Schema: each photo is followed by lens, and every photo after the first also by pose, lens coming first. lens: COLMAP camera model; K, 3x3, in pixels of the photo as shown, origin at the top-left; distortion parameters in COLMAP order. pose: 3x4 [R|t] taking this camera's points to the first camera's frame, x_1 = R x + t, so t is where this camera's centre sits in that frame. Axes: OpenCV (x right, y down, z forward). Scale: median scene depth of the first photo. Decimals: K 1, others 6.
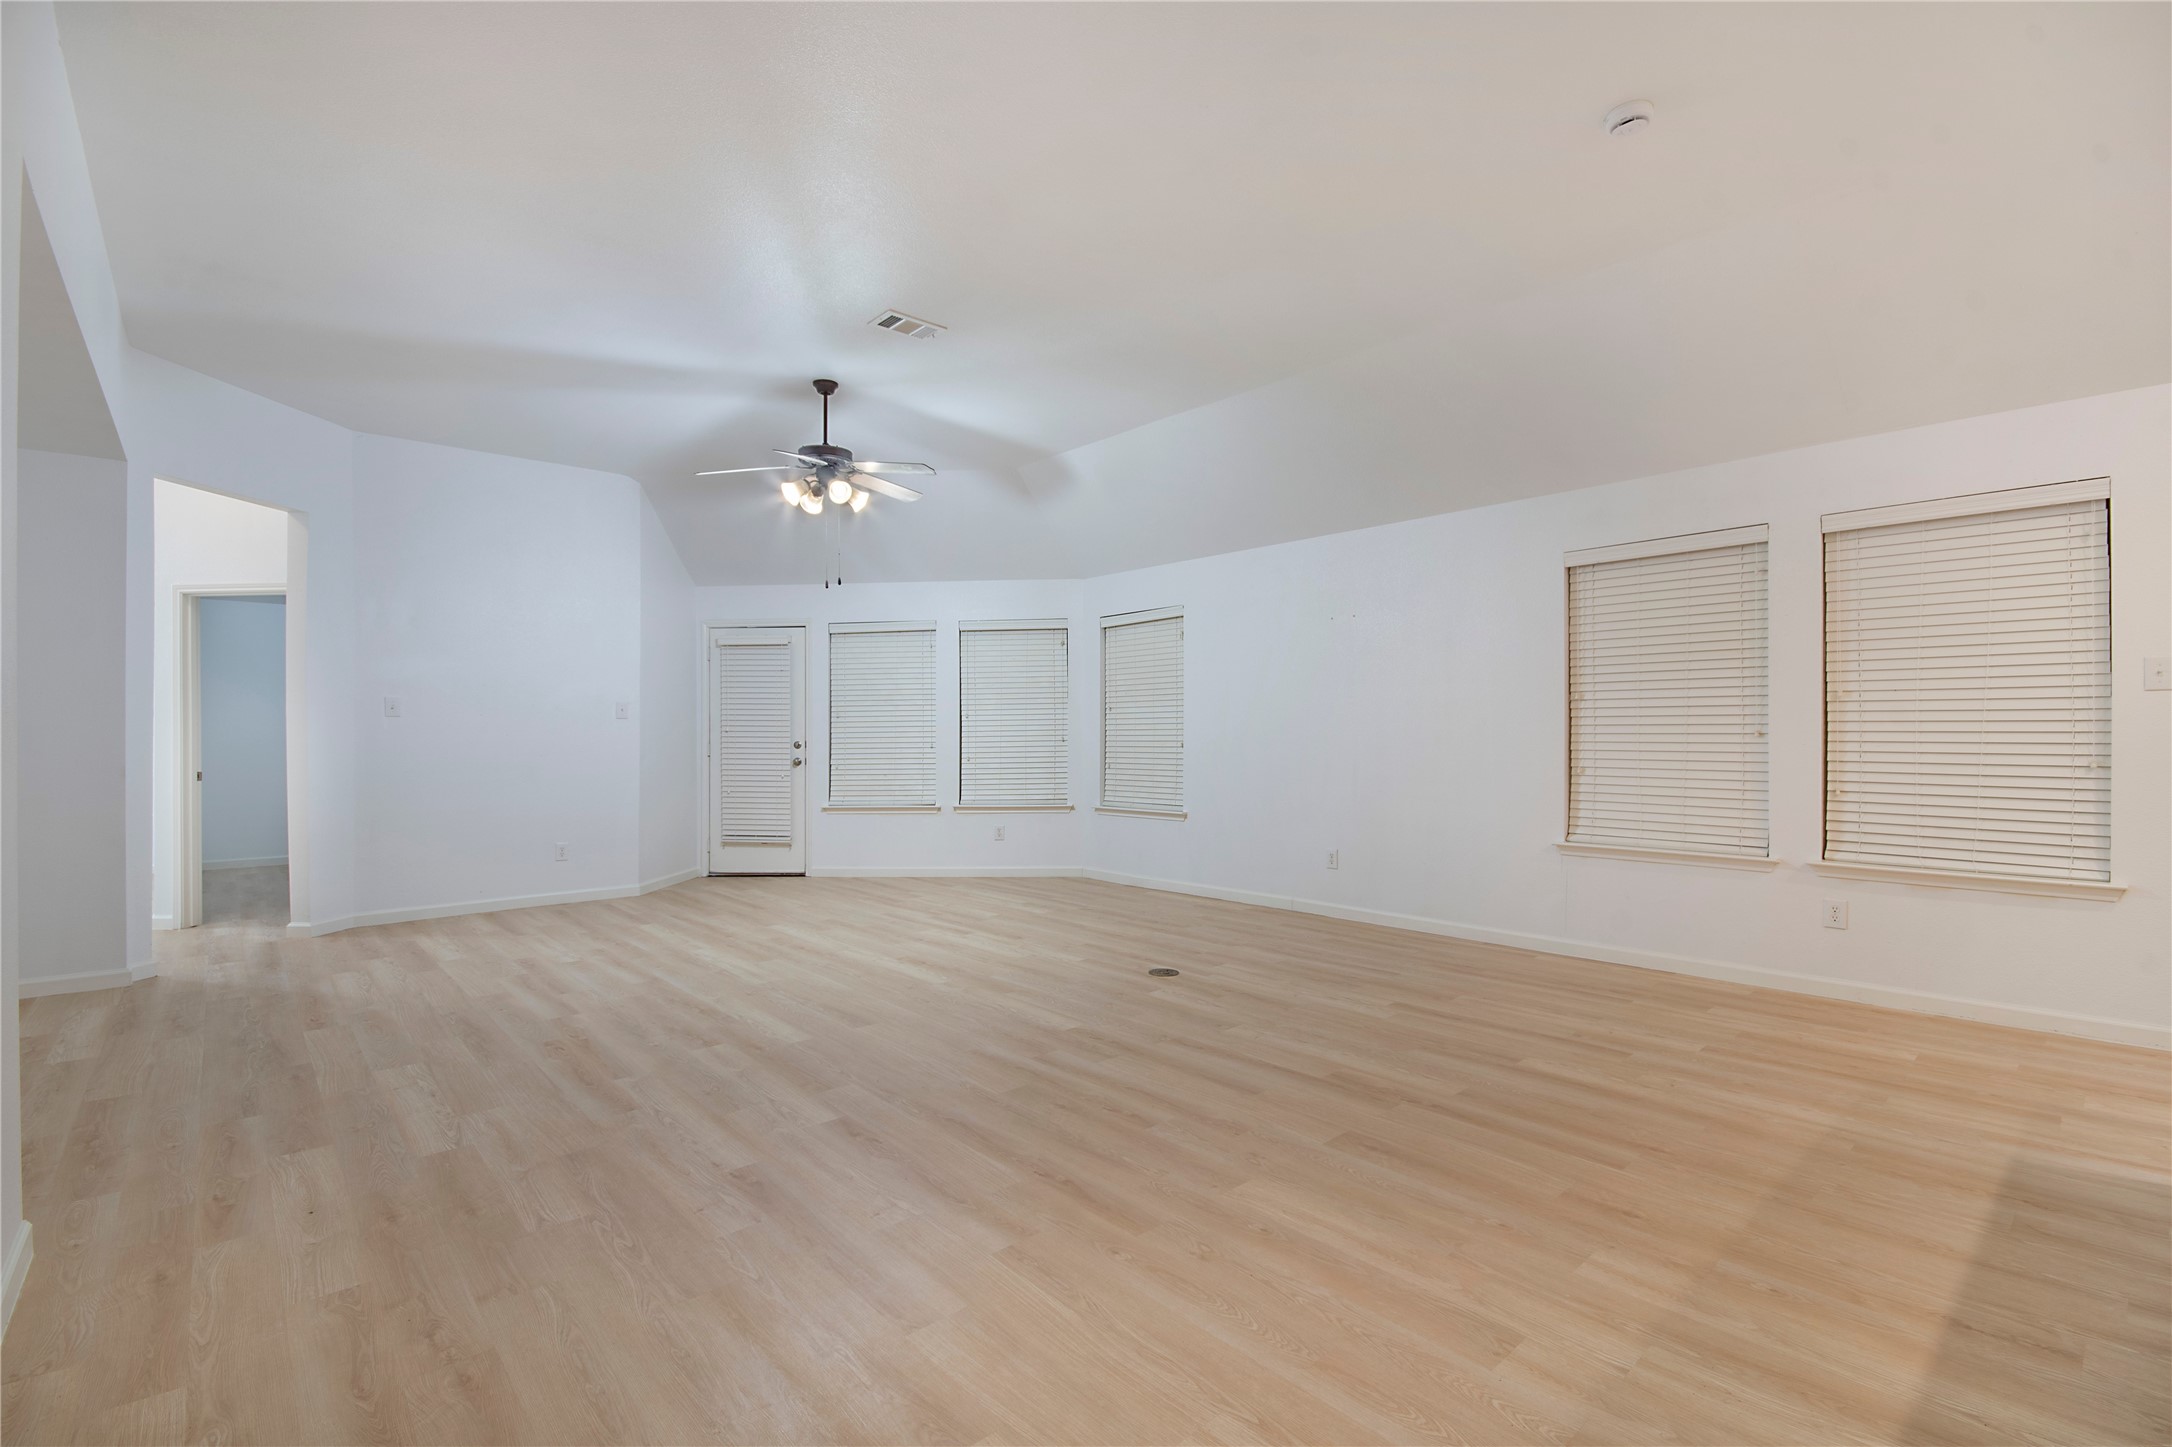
lens RADIAL K [[966.2, 0, 1087.7], [0, 966.2, 731.6], [0, 0, 1]] dist [0.000357, -0.009699]
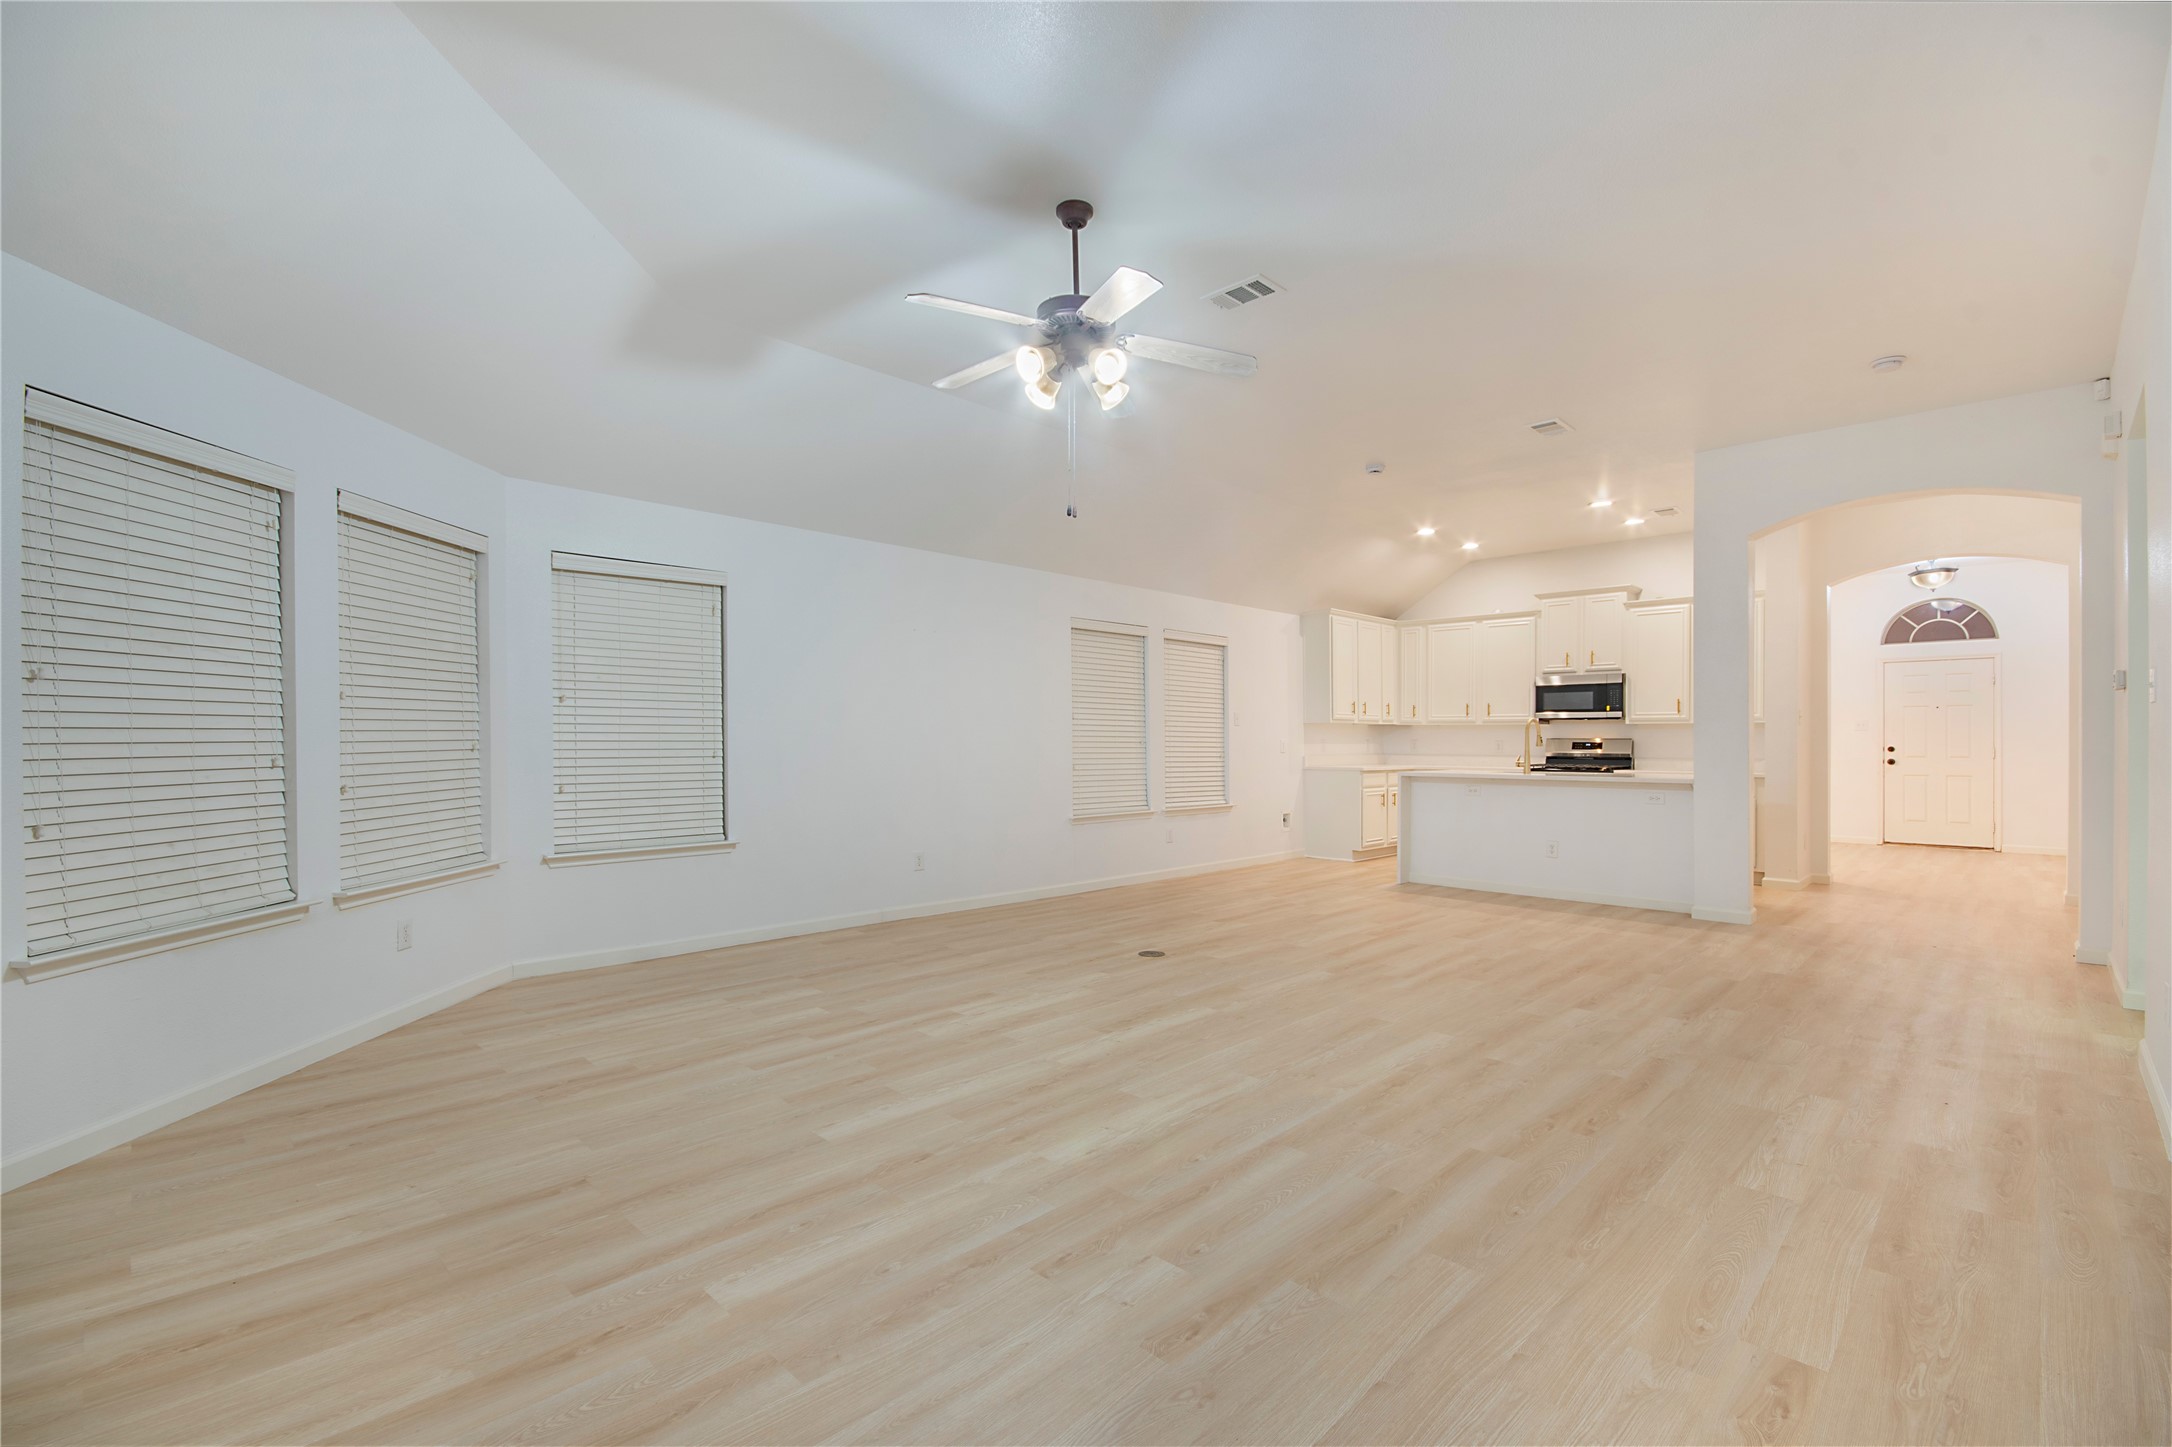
lens RADIAL K [[970.8, 0, 1090.4], [0, 970.8, 736.1], [0, 0, 1]] dist [-0.001174, -0.000289]
pose [[-0.064262, 0.009986, 0.997883, -0.957007], [-0.005462, 0.999931, -0.010358, 0.008678], [-0.997918, -0.006116, -0.064203, 1.052126]]
